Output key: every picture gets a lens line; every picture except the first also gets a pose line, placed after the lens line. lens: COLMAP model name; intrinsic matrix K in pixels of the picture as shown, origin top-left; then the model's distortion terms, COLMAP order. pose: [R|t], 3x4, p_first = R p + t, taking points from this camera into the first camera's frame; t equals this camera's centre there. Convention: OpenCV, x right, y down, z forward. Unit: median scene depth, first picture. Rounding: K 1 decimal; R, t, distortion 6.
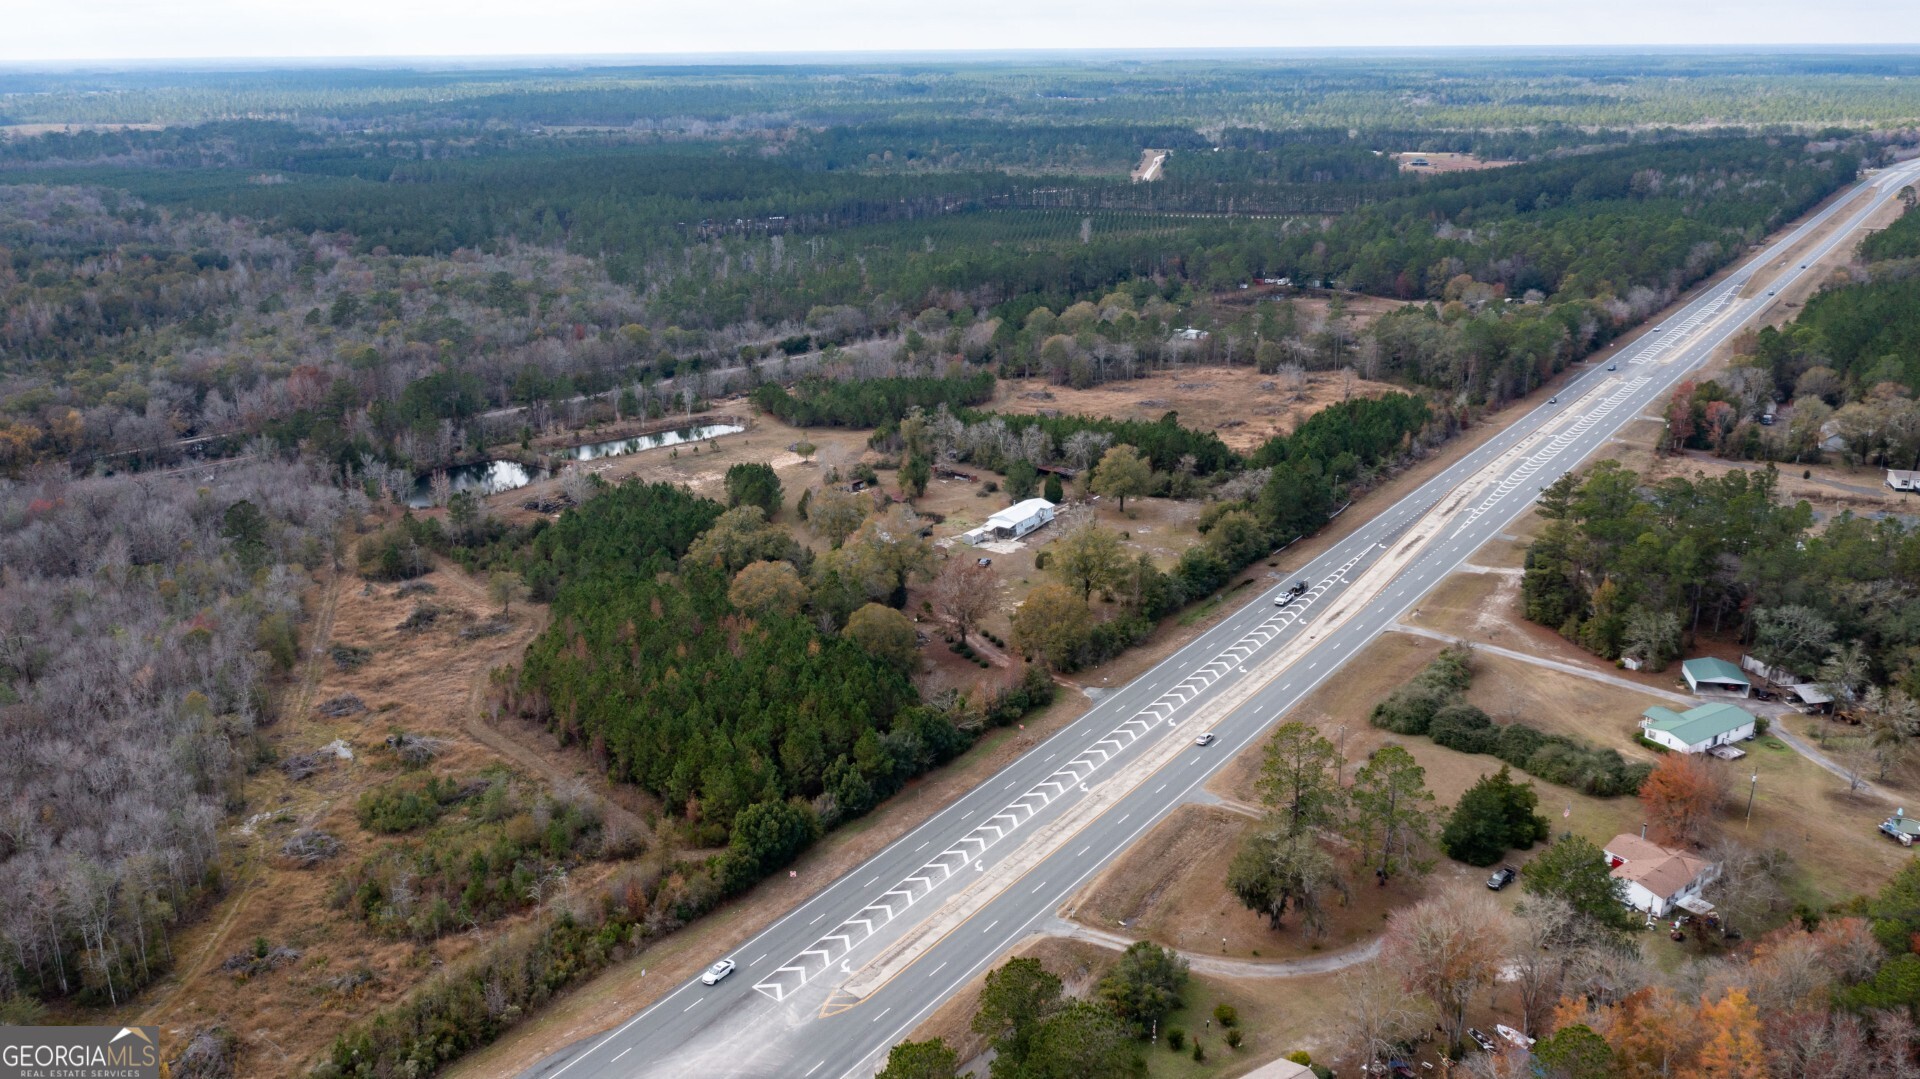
lens RADIAL K [[1514.9, 0, 951.9], [0, 1514.9, 539.7], [0, 0, 1]] dist [-0.018282, 0.011070]
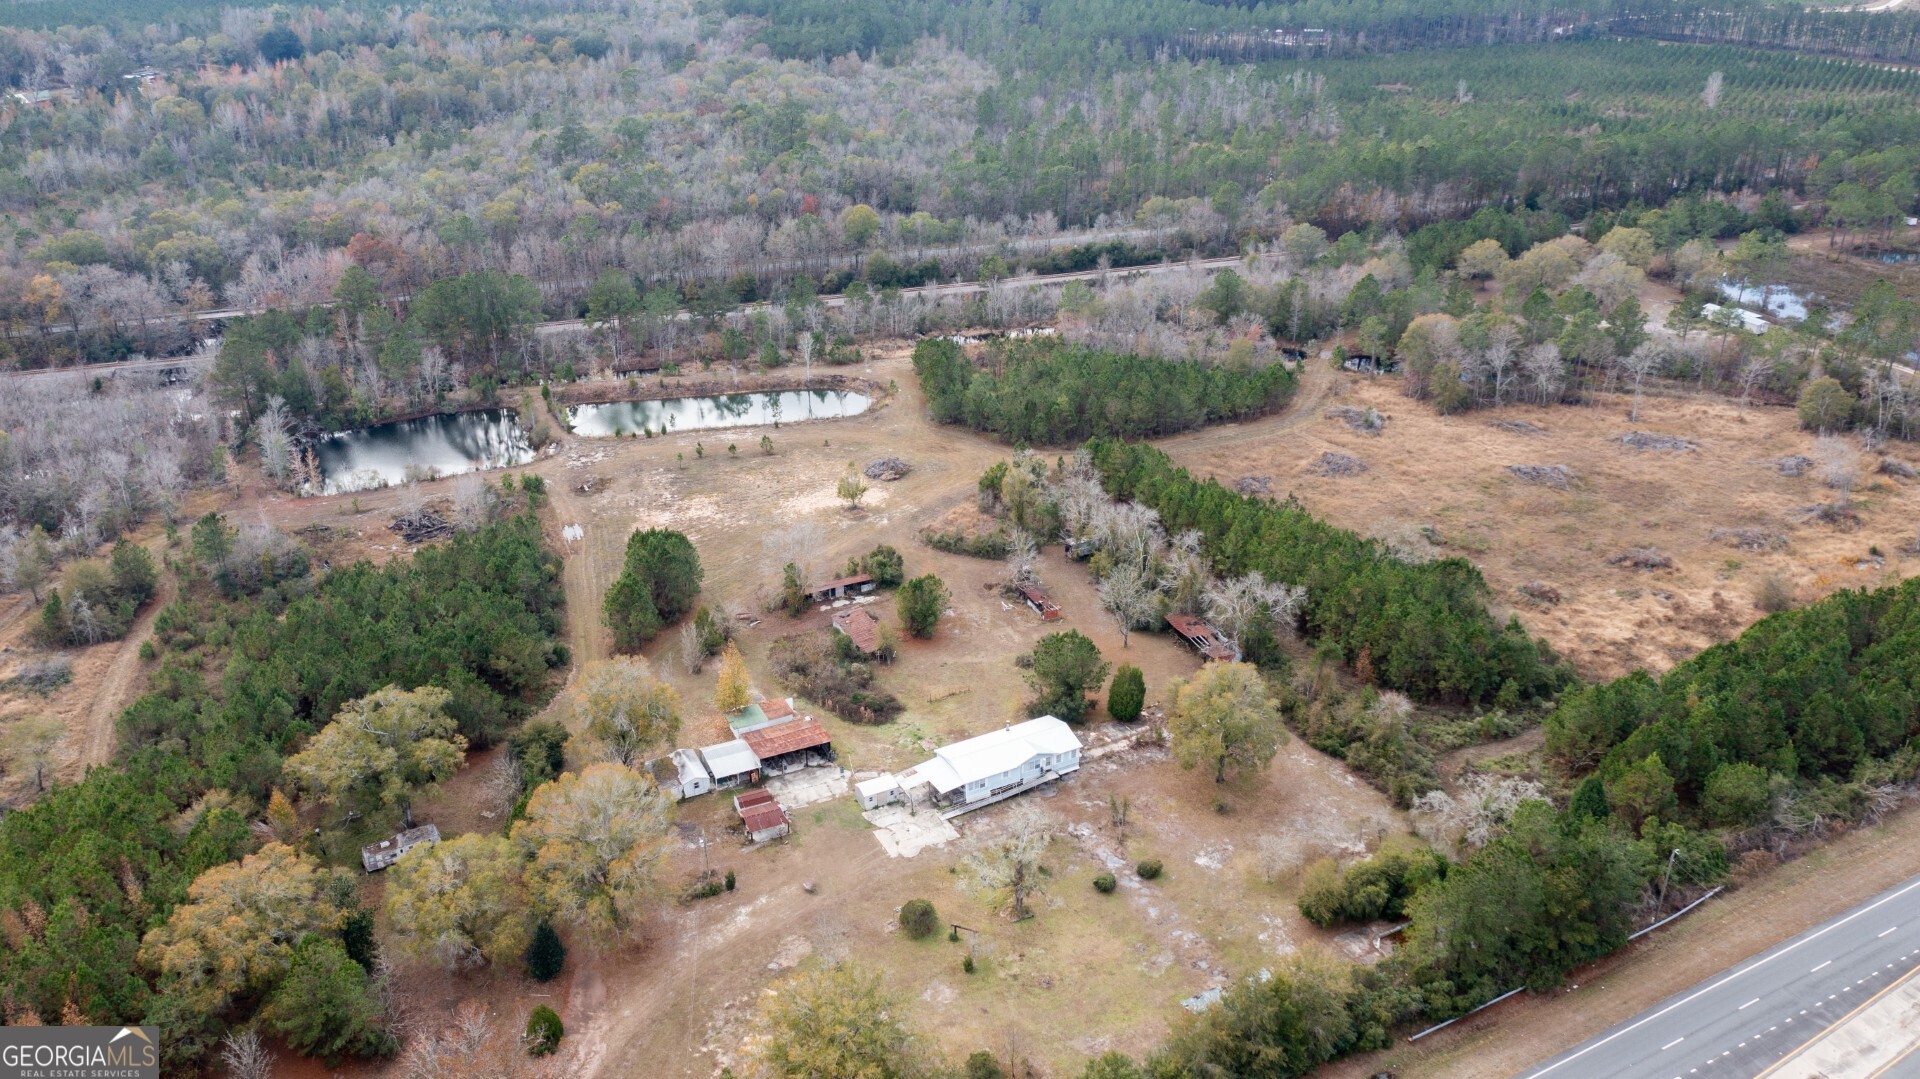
lens RADIAL K [[1514.9, 0, 960.0], [0, 1514.9, 540.1], [0, 0, 1]] dist [-0.018282, 0.011070]
pose [[0.895938, 0.204484, -0.394311, 0.208973], [-0.145553, 0.973873, 0.174317, -0.166542], [0.419654, -0.098784, 0.902293, 0.490391]]
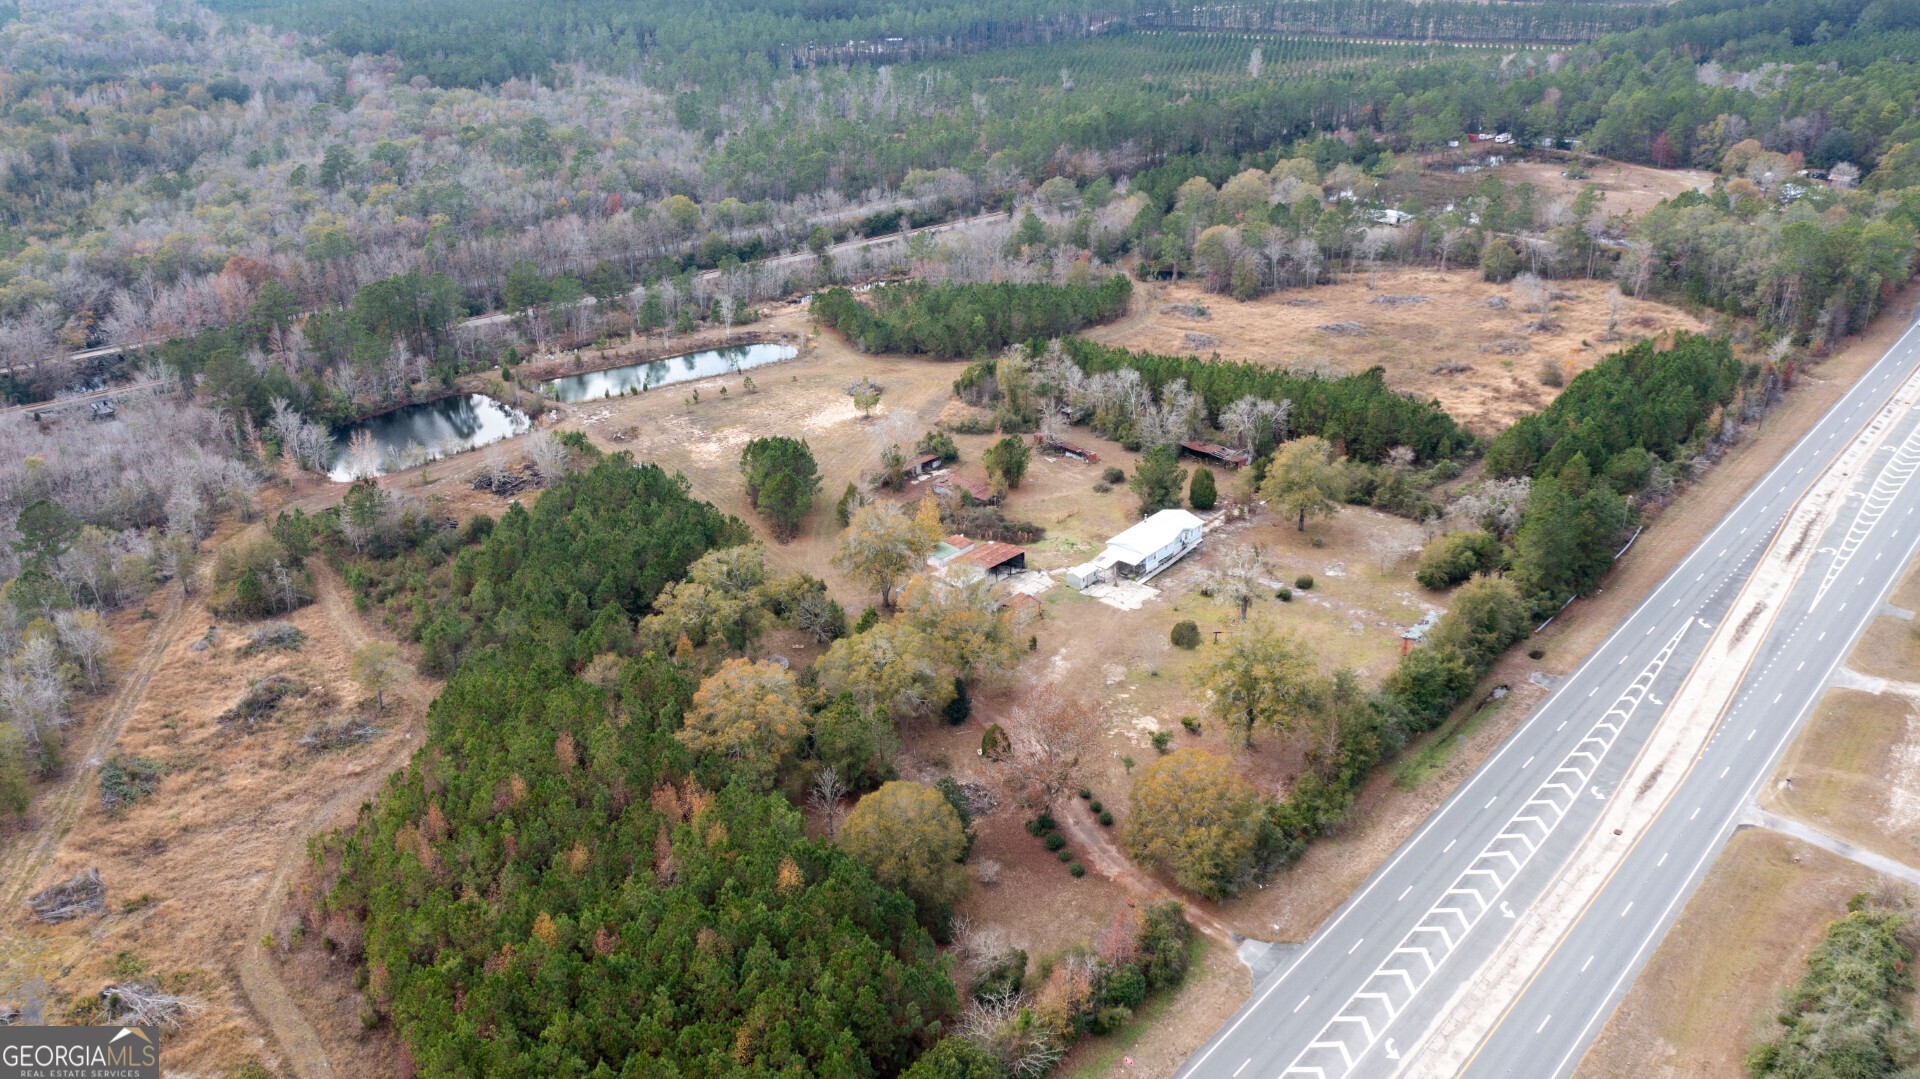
lens RADIAL K [[1514.9, 0, 958.1], [0, 1514.9, 537.4], [0, 0, 1]] dist [-0.018282, 0.011070]
pose [[0.995584, 0.039764, -0.085037, 0.014304], [-0.029263, 0.992178, 0.121350, -0.090839], [0.089197, -0.118326, 0.988961, 0.289527]]
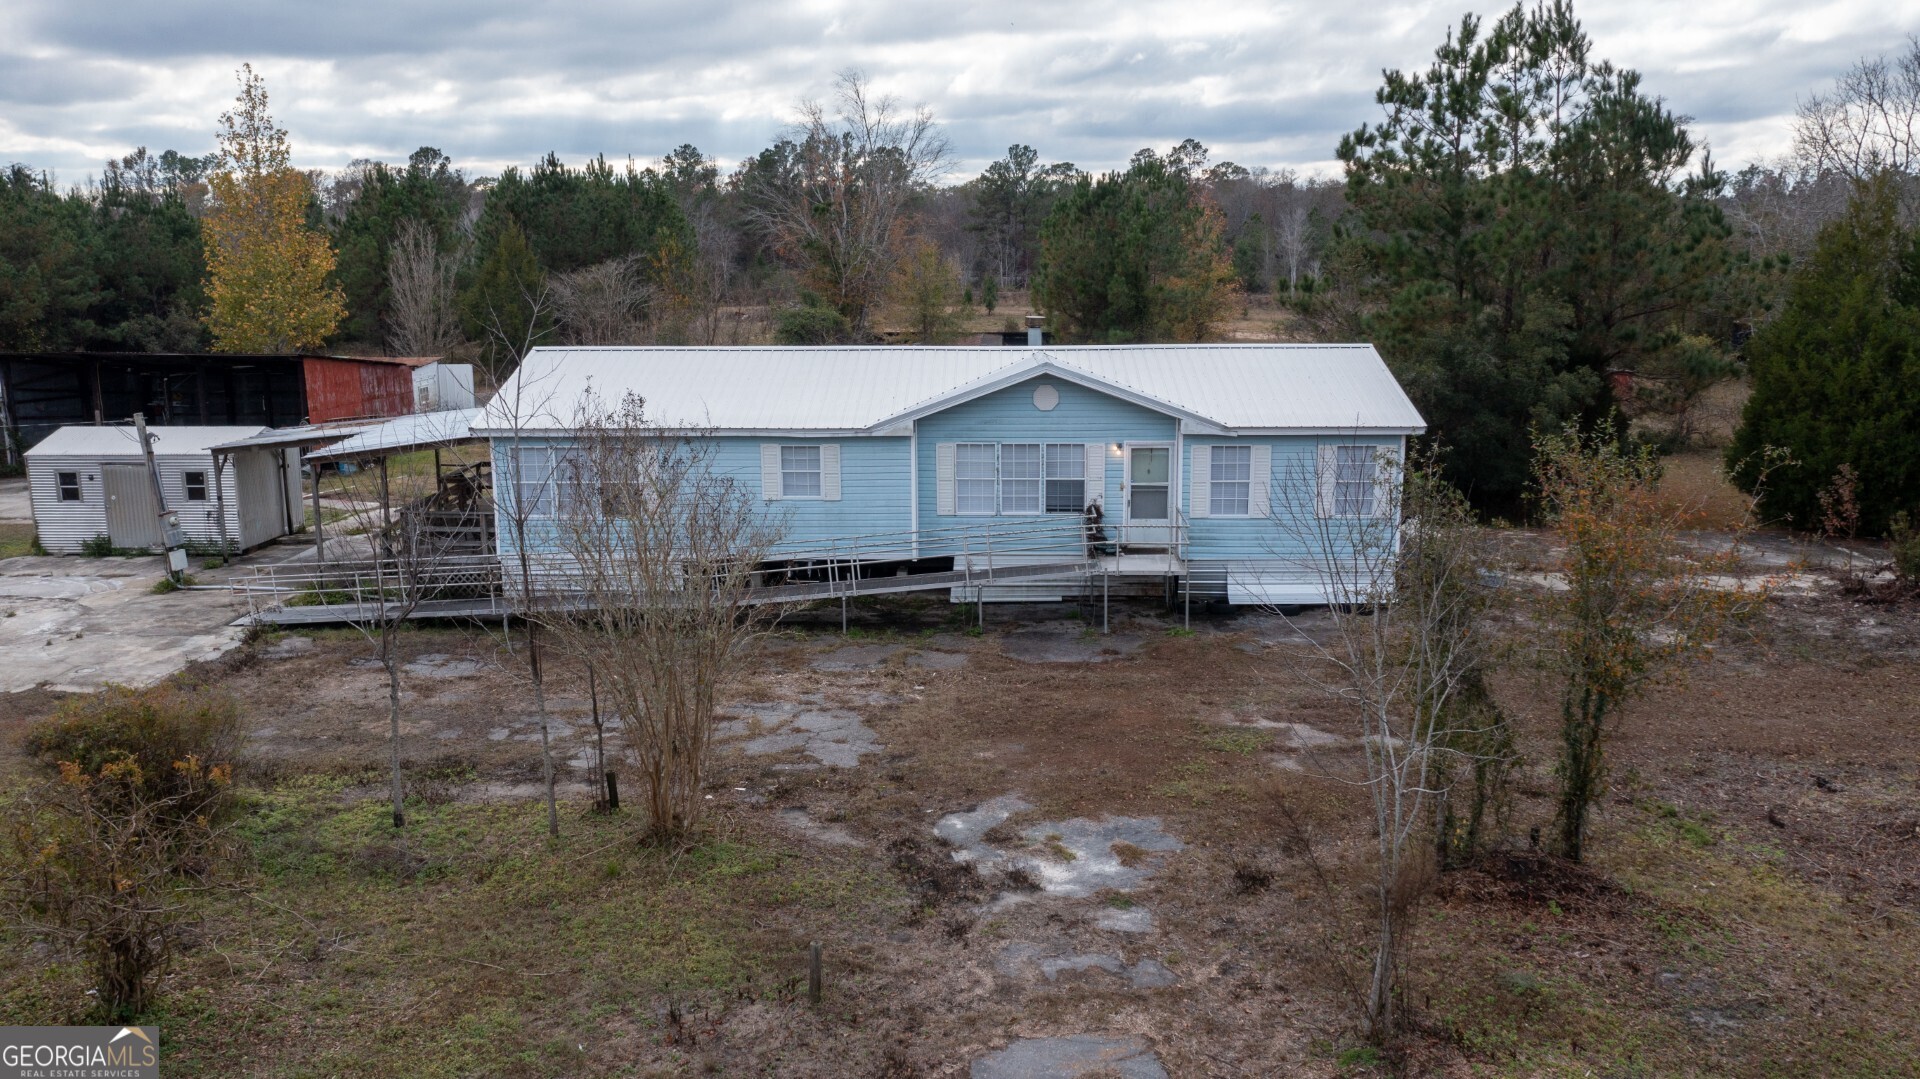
lens RADIAL K [[1514.9, 0, 951.9], [0, 1514.9, 535.7], [0, 0, 1]] dist [-0.018282, 0.011070]
pose [[0.556288, 0.167000, -0.814036, 0.108596], [-0.256581, 0.966252, 0.022887, -0.012620], [0.790386, 0.196134, 0.580364, 0.889248]]
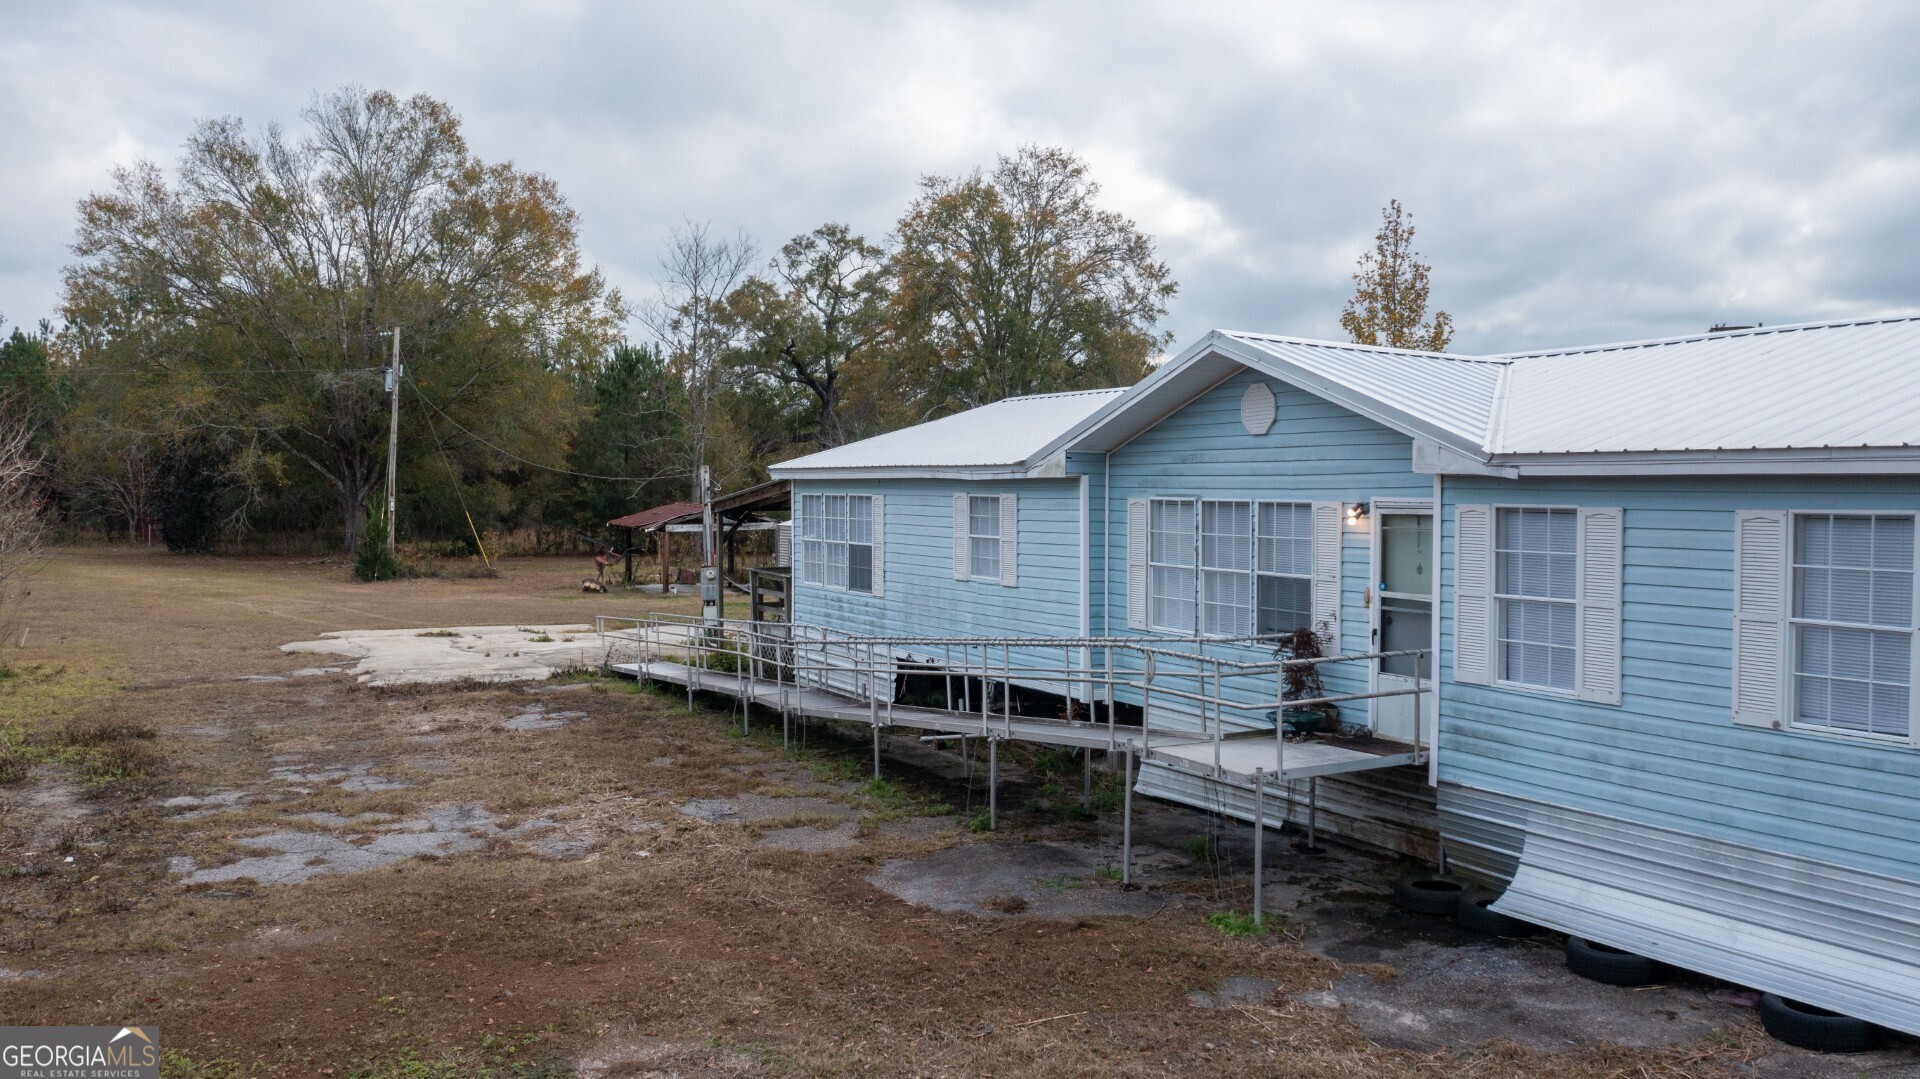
lens RADIAL K [[1514.9, 0, 965.3], [0, 1514.9, 541.4], [0, 0, 1]] dist [-0.018282, 0.011070]
pose [[-0.429621, 0.039873, -0.902129, 0.087710], [-0.278168, 0.944600, 0.174223, -0.019603], [0.859097, 0.325793, -0.394728, 0.940849]]
